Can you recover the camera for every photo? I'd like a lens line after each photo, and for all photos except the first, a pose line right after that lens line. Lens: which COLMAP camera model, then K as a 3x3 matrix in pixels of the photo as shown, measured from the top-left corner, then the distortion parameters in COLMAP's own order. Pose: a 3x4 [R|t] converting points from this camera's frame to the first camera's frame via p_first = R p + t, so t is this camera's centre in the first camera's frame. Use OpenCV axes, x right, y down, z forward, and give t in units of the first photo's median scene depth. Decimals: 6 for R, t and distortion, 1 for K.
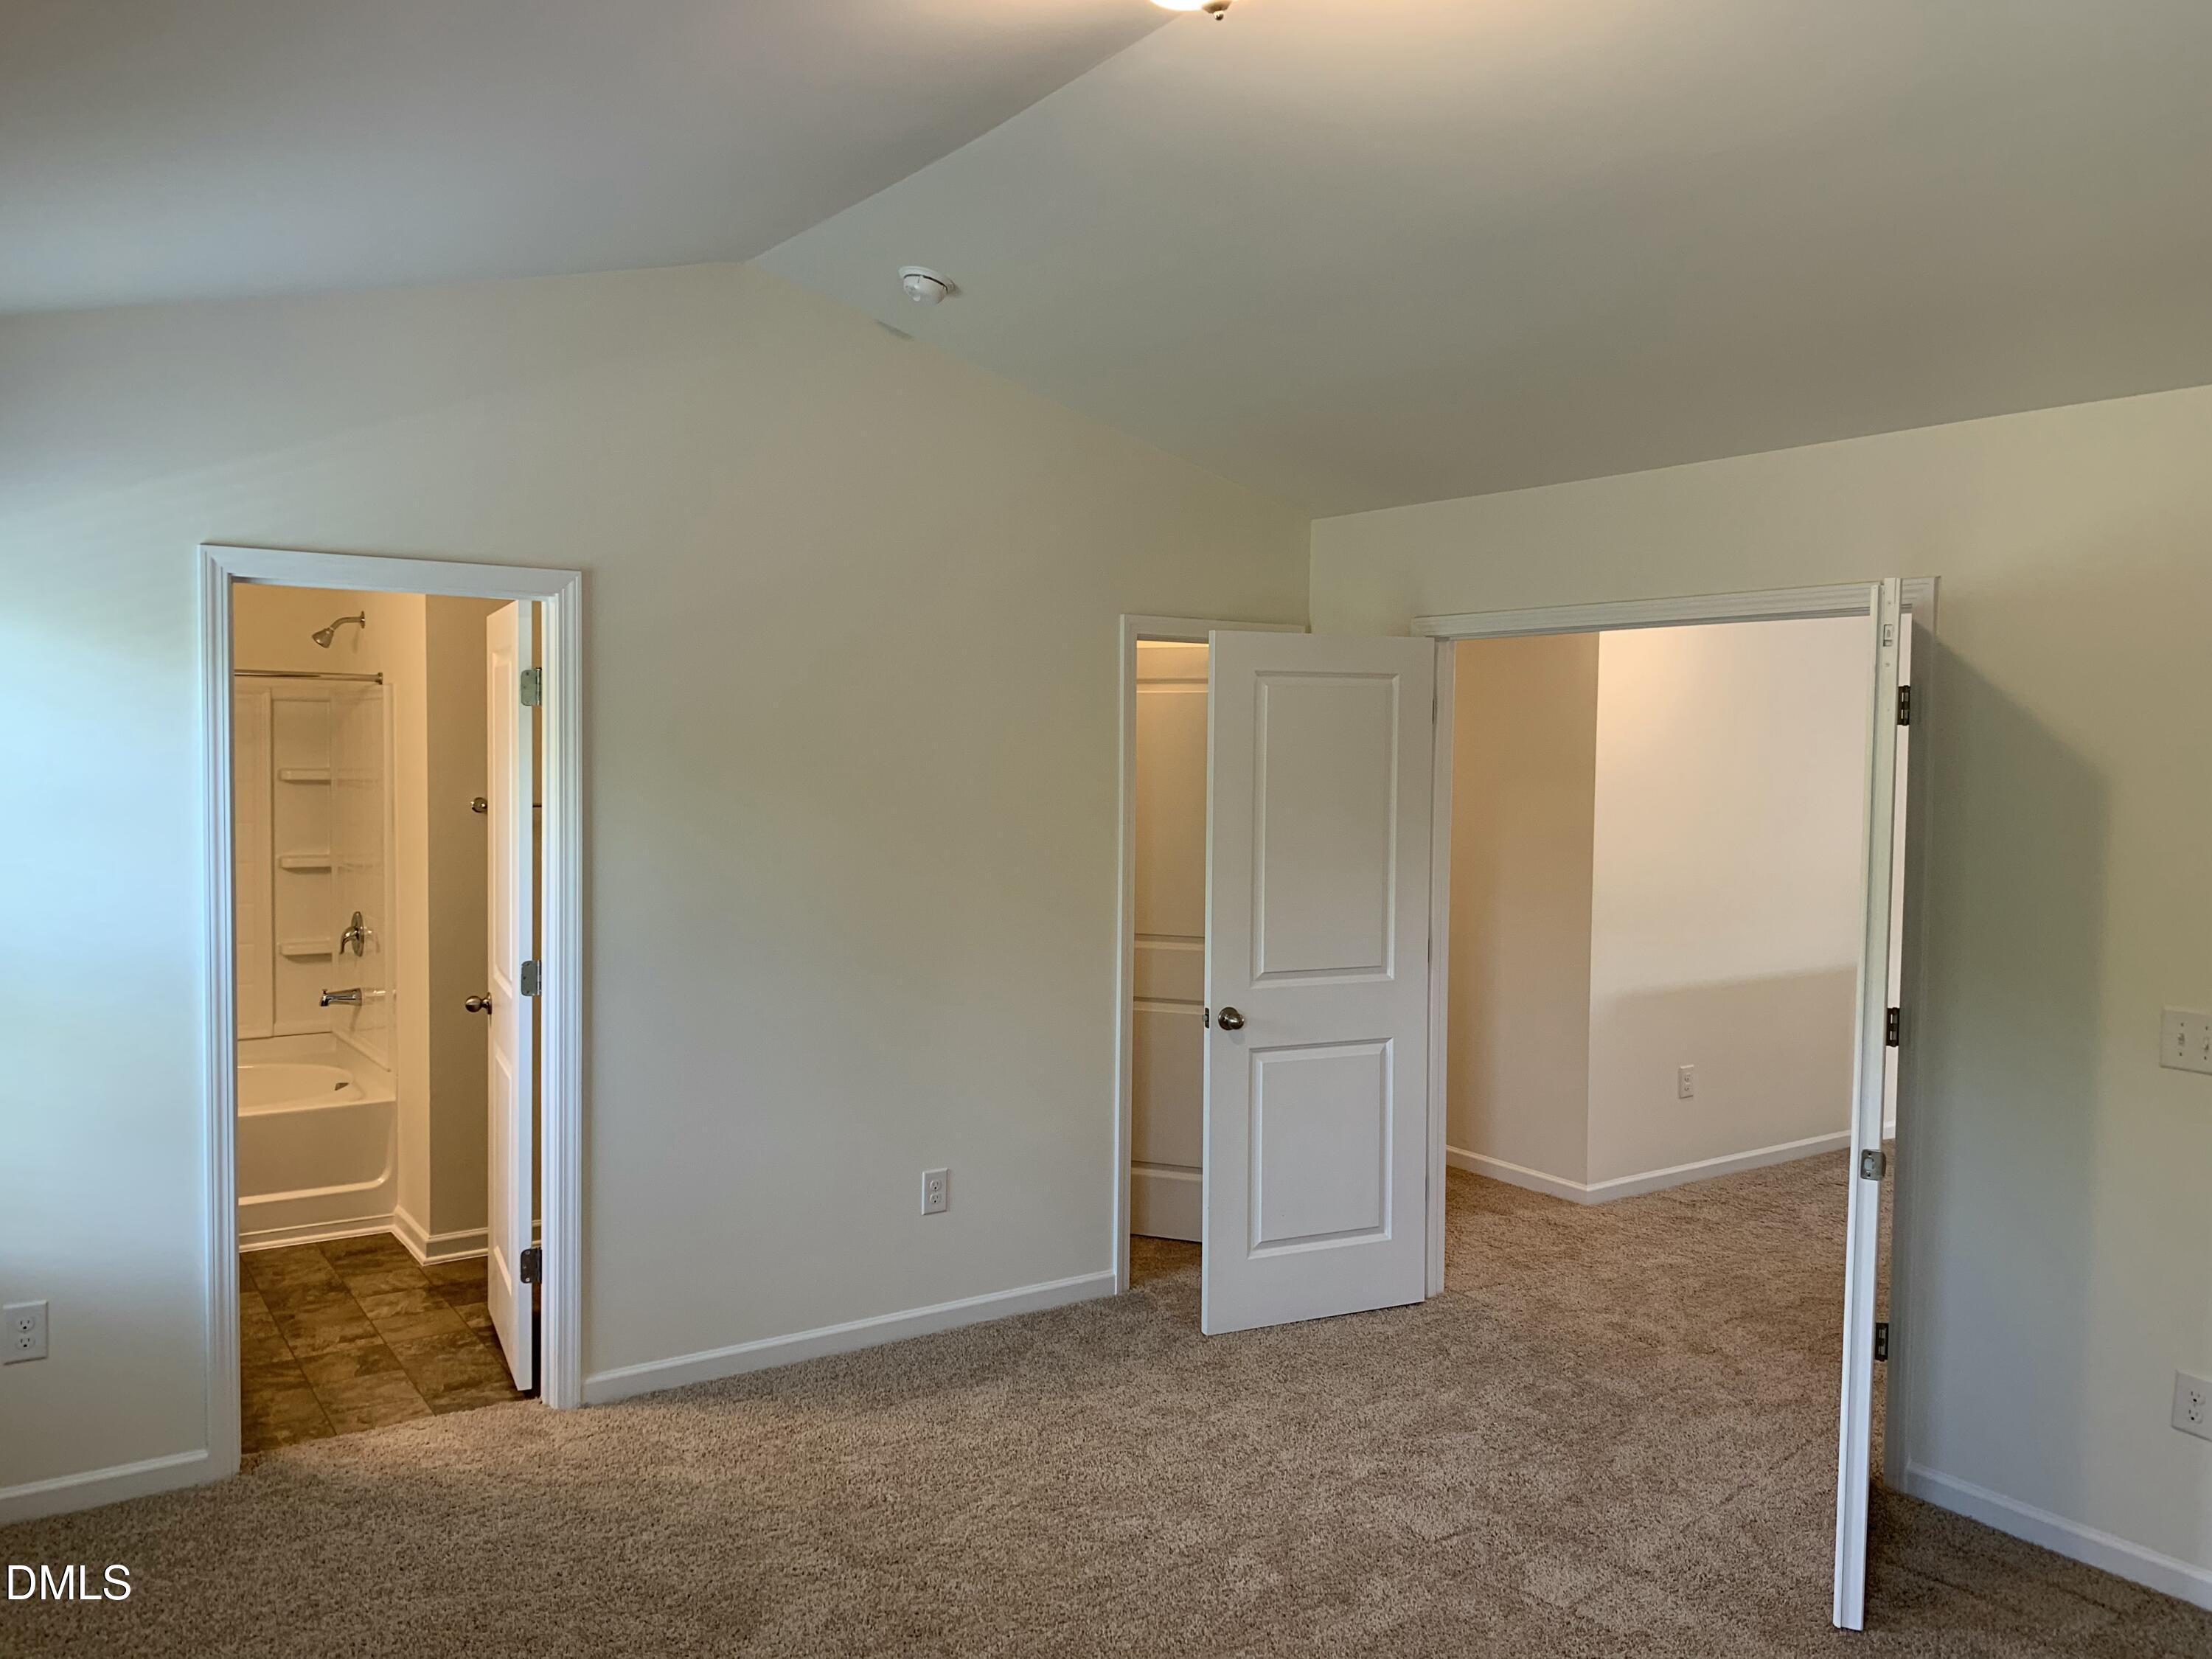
lens RADIAL K [[1683.0, 0, 1109.3], [0, 1683.0, 817.8], [0, 0, 1]] dist [0.039893, -0.062564]
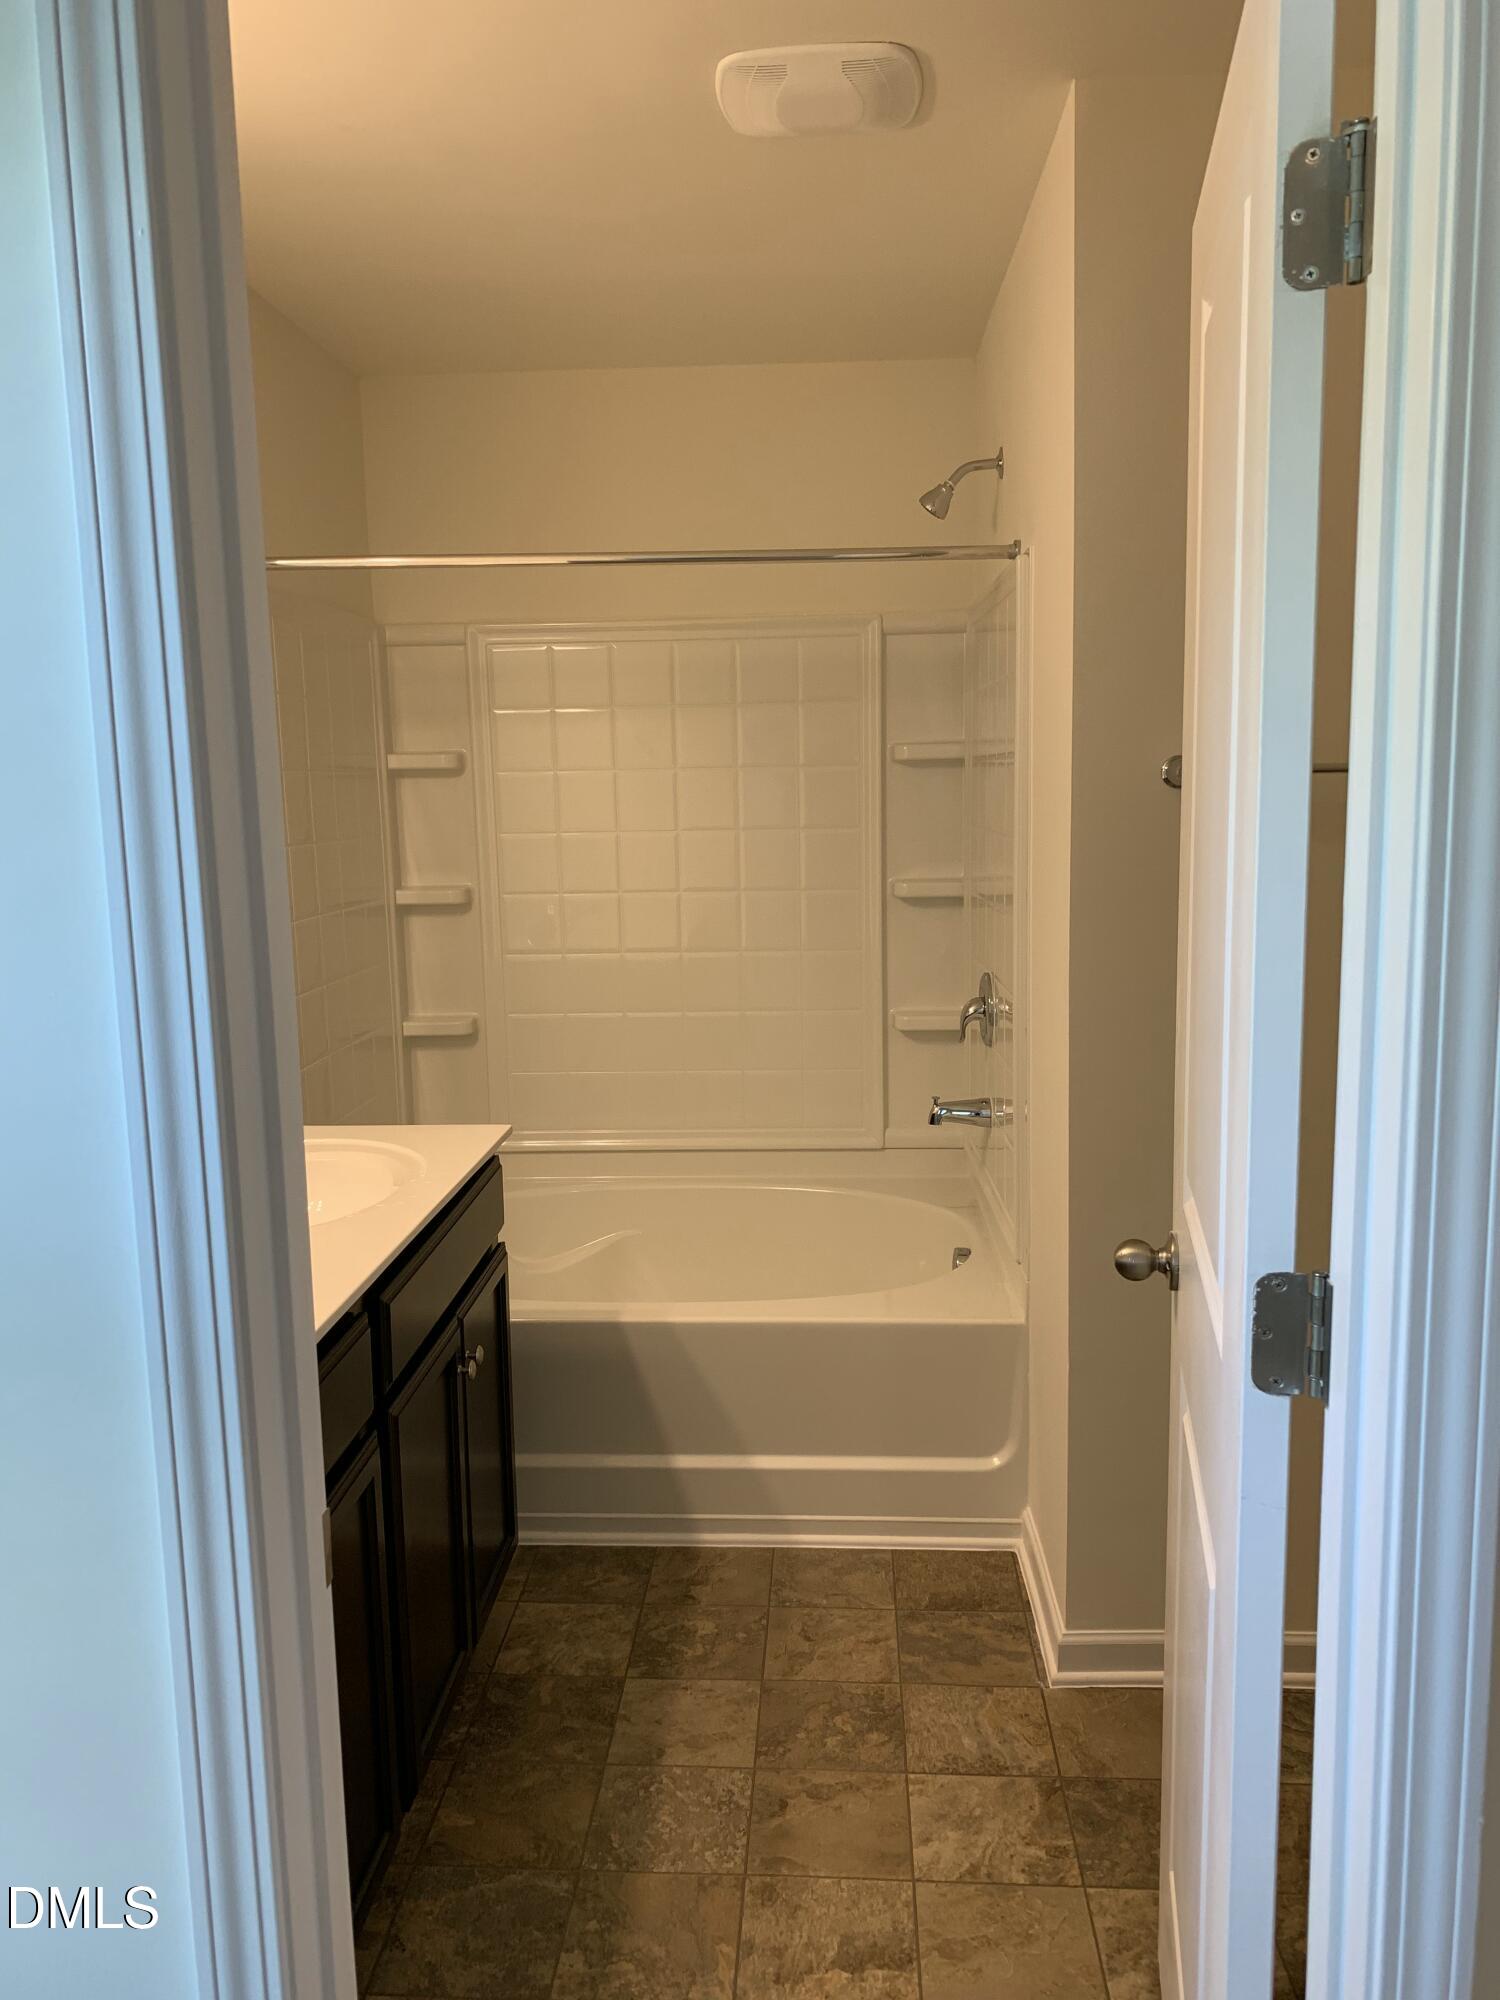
lens RADIAL K [[1521.7, 0, 751.0], [0, 1521.7, 1009.6], [0, 0, 1]] dist [0.039893, -0.062564]
pose [[0.792492, 0.060108, -0.606913, -0.204527], [0.005475, 0.994390, 0.105633, 0.012441], [0.609857, -0.087036, 0.787717, 0.585410]]
